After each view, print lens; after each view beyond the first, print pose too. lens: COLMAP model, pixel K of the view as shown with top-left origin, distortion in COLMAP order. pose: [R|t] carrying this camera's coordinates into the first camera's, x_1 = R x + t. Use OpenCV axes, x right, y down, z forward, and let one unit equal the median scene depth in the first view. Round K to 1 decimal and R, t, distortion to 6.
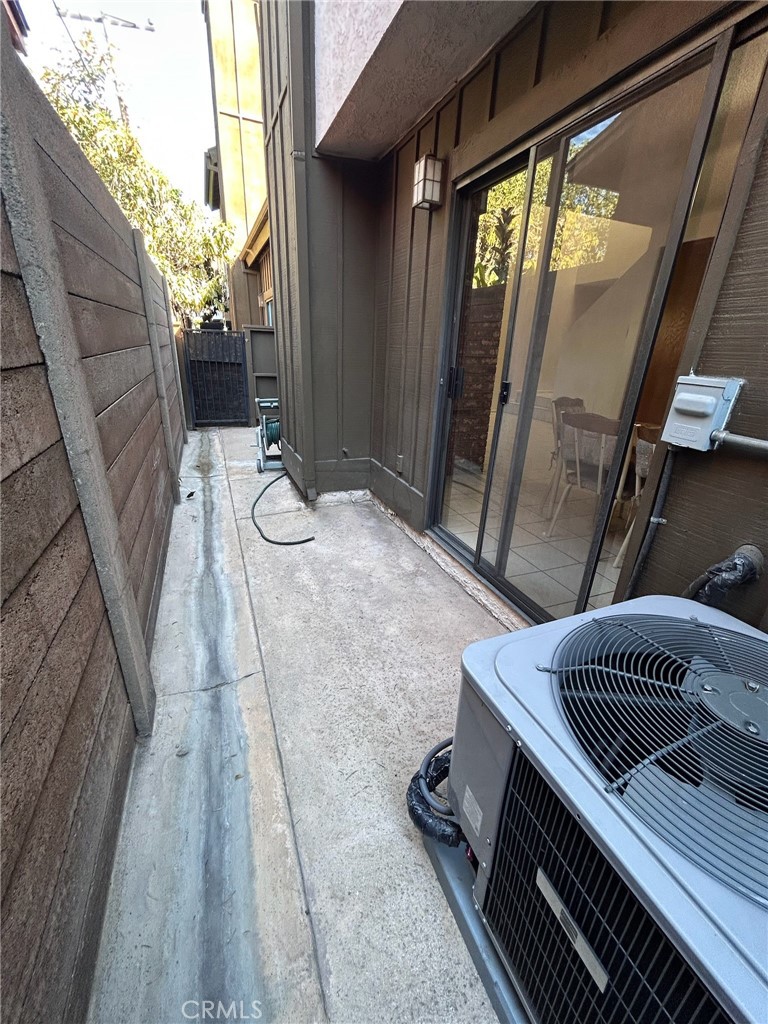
lens RADIAL K [[414.7, 0, 386.8], [0, 414.7, 509.9], [0, 0, 1]] dist [-0.000040, 0.000529]
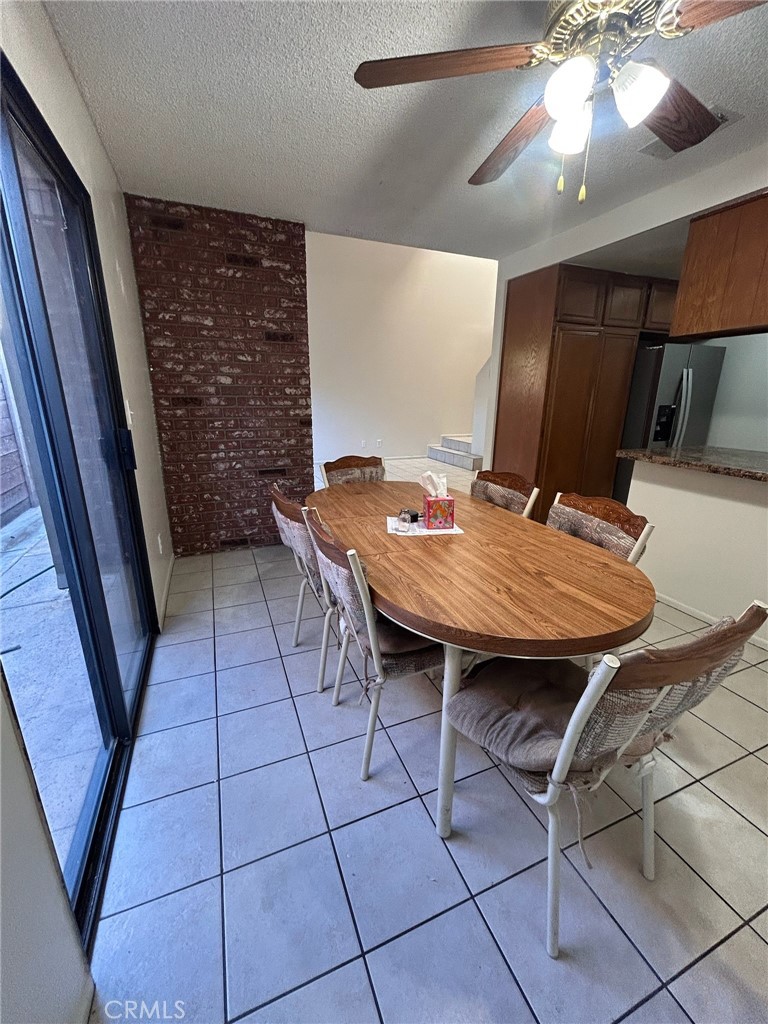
lens RADIAL K [[414.7, 0, 379.8], [0, 414.7, 512.2], [0, 0, 1]] dist [-0.000040, 0.000529]
pose [[0.999690, -0.022764, -0.010068, 0.419399], [0.021698, 0.995179, -0.095644, -0.076097], [0.012197, 0.095396, 0.995365, 0.191294]]
